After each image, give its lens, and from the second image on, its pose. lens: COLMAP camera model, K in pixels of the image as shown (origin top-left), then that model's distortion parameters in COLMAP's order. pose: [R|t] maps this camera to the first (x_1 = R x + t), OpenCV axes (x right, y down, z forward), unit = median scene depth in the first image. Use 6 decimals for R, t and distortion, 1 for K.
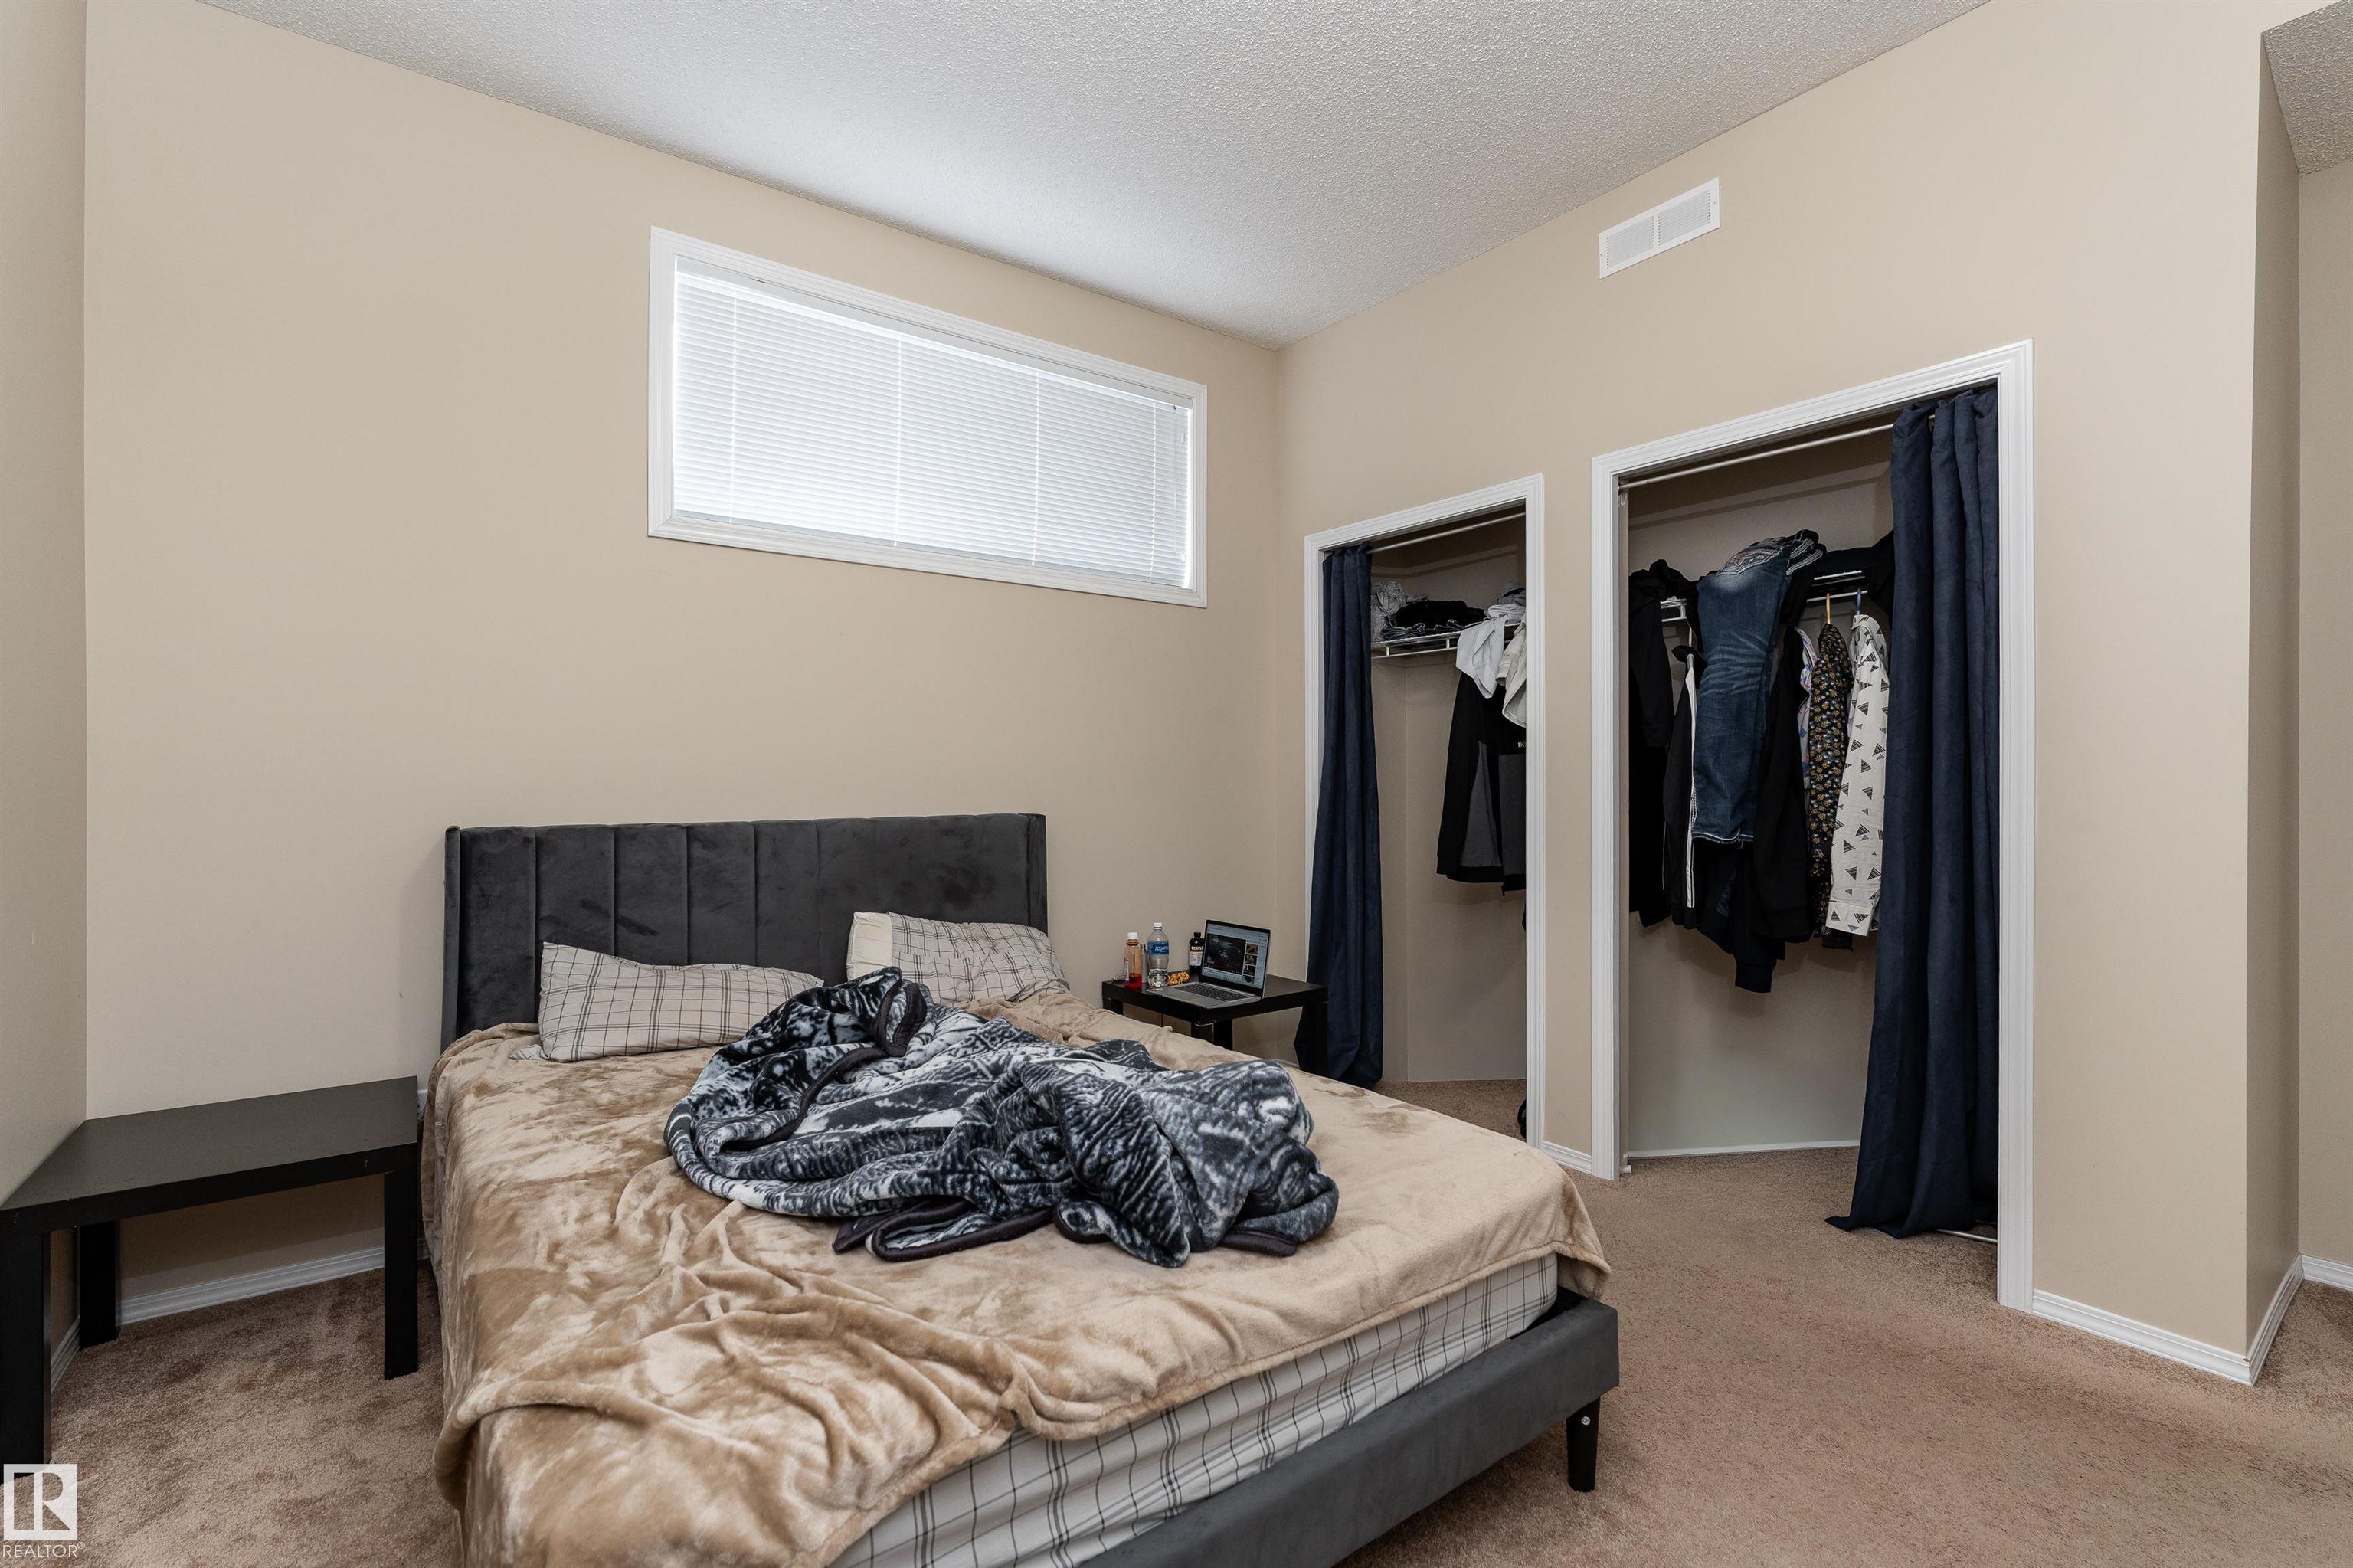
lens RADIAL K [[1028.3, 0, 1167.2], [0, 1028.3, 779.8], [0, 0, 1]] dist [0.002629, 0.000288]
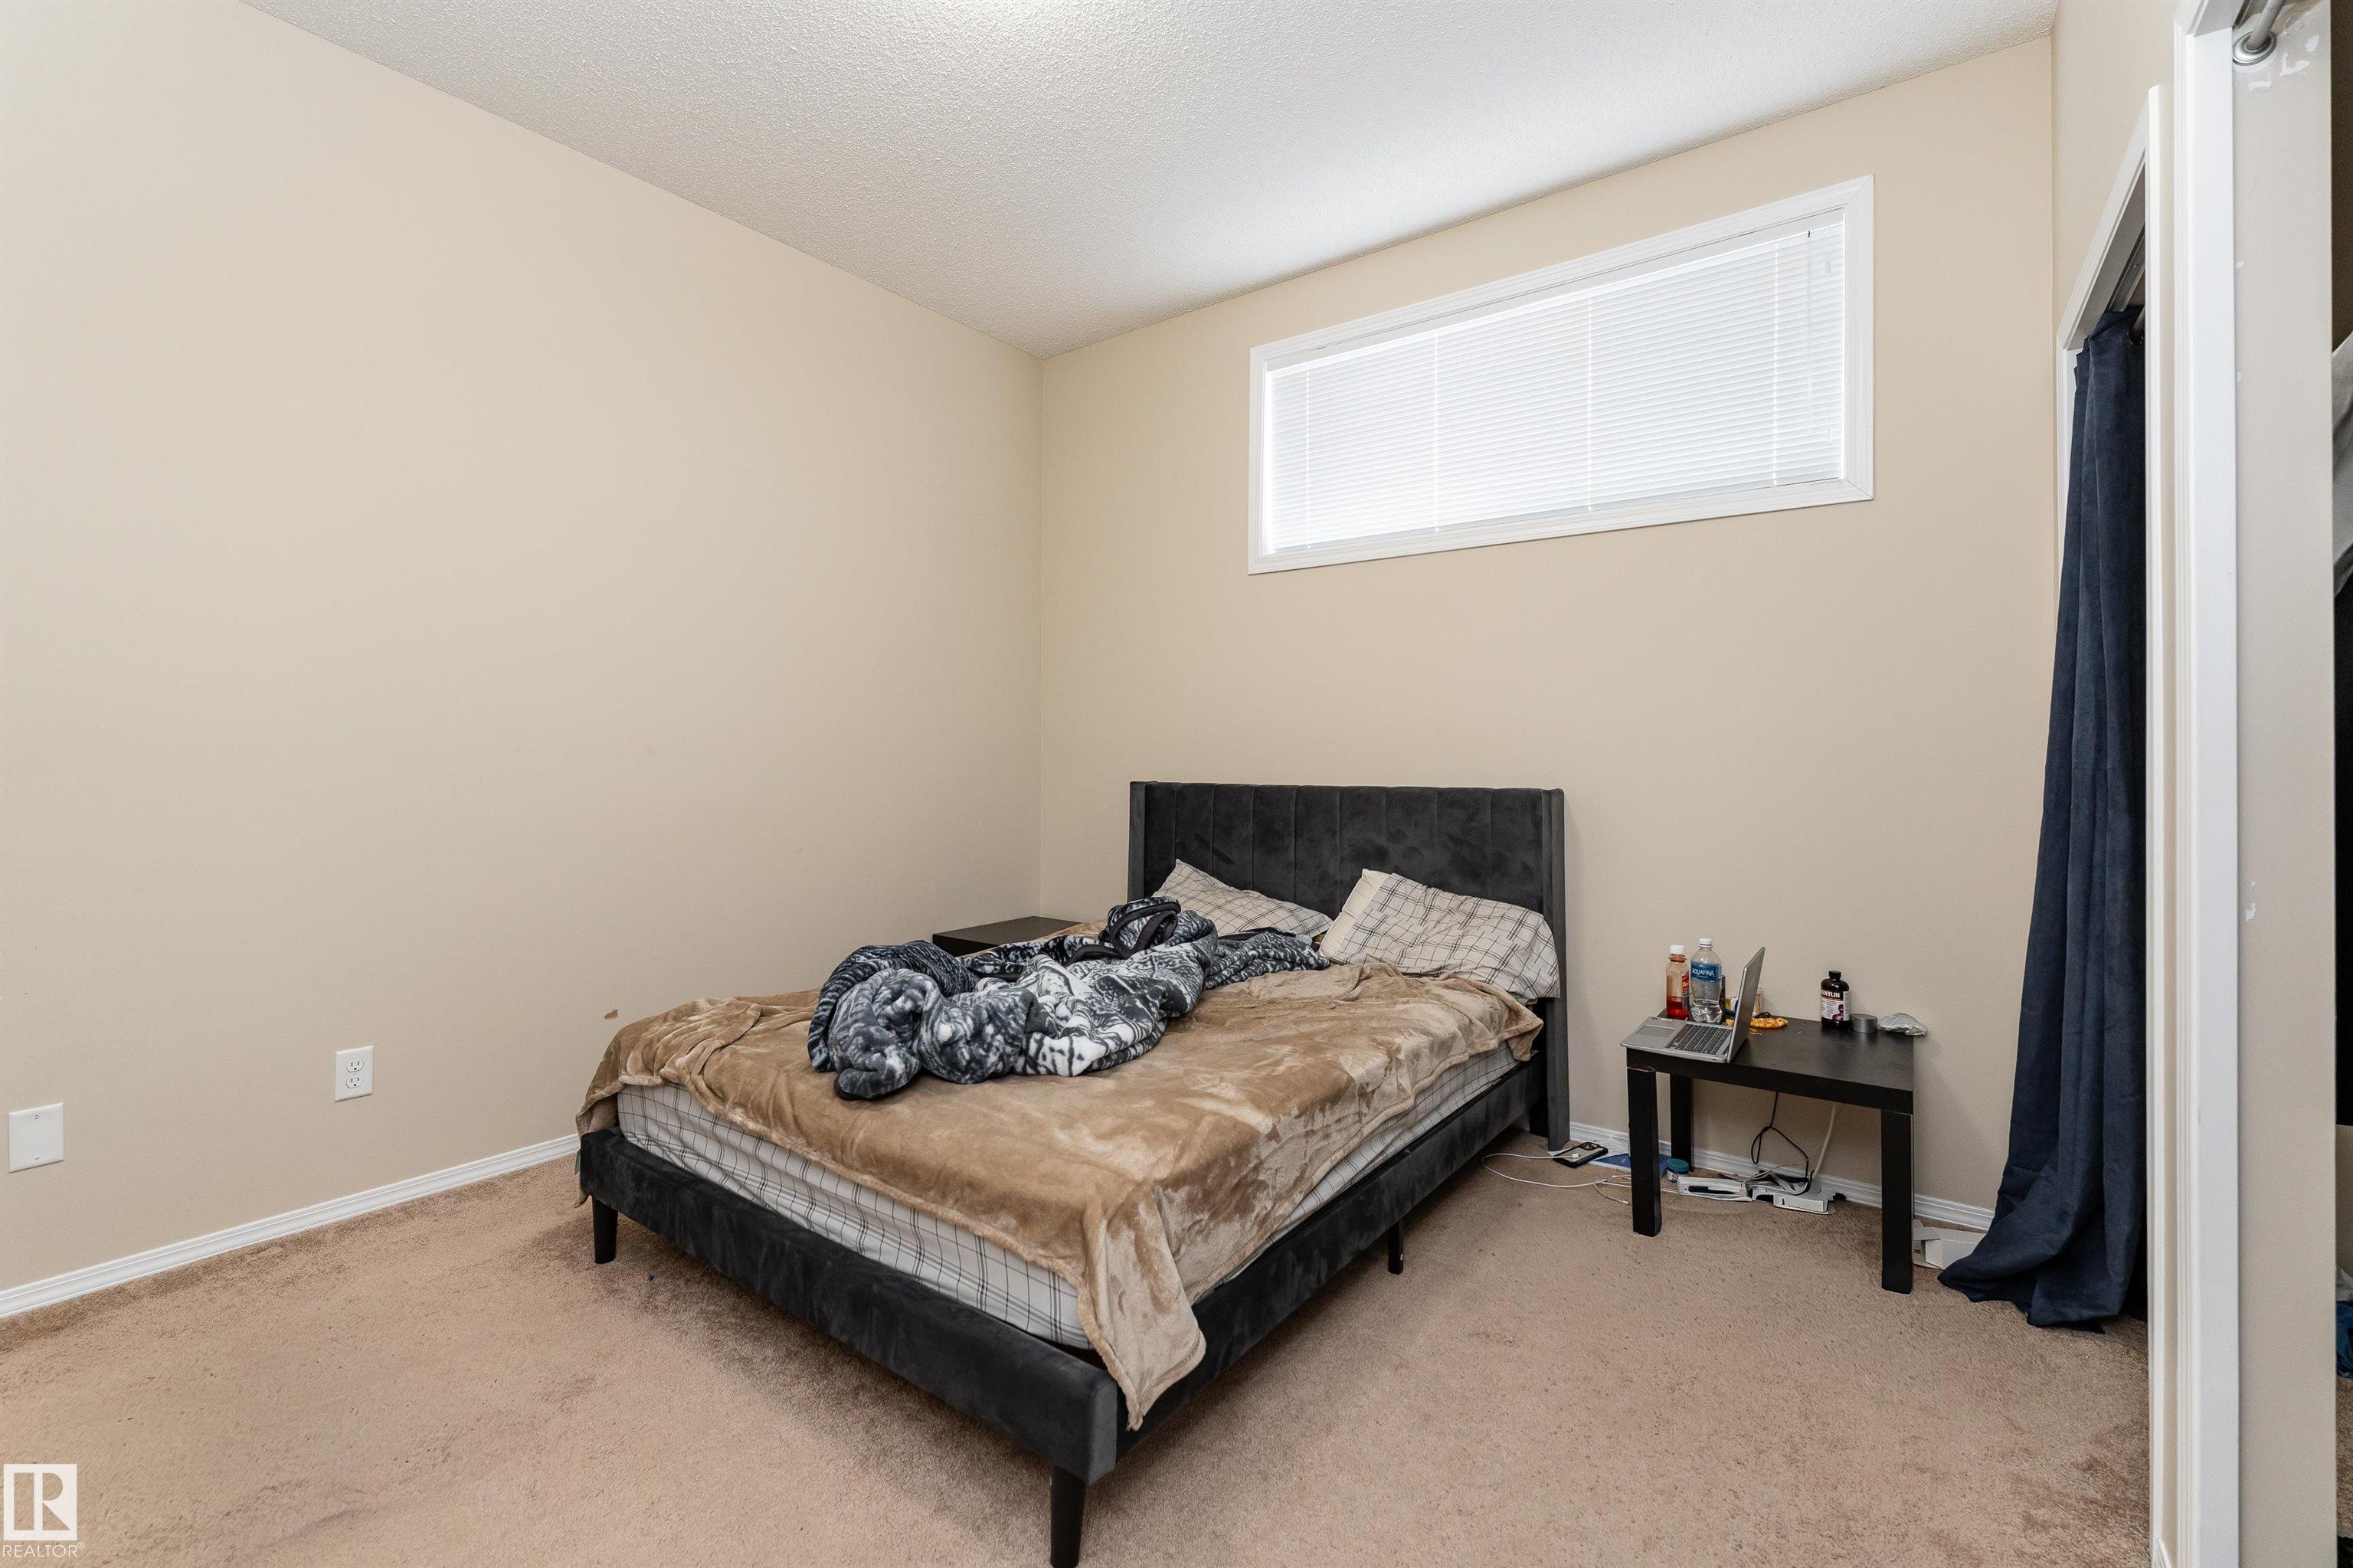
lens RADIAL K [[1021.3, 0, 1155.3], [0, 1021.3, 733.1], [0, 0, 1]] dist [-0.001210, -0.000340]
pose [[0.285636, -0.011710, -0.958267, 0.660869], [0.009859, 0.999908, -0.009280, -0.012283], [0.958288, -0.006797, 0.285725, 0.421521]]
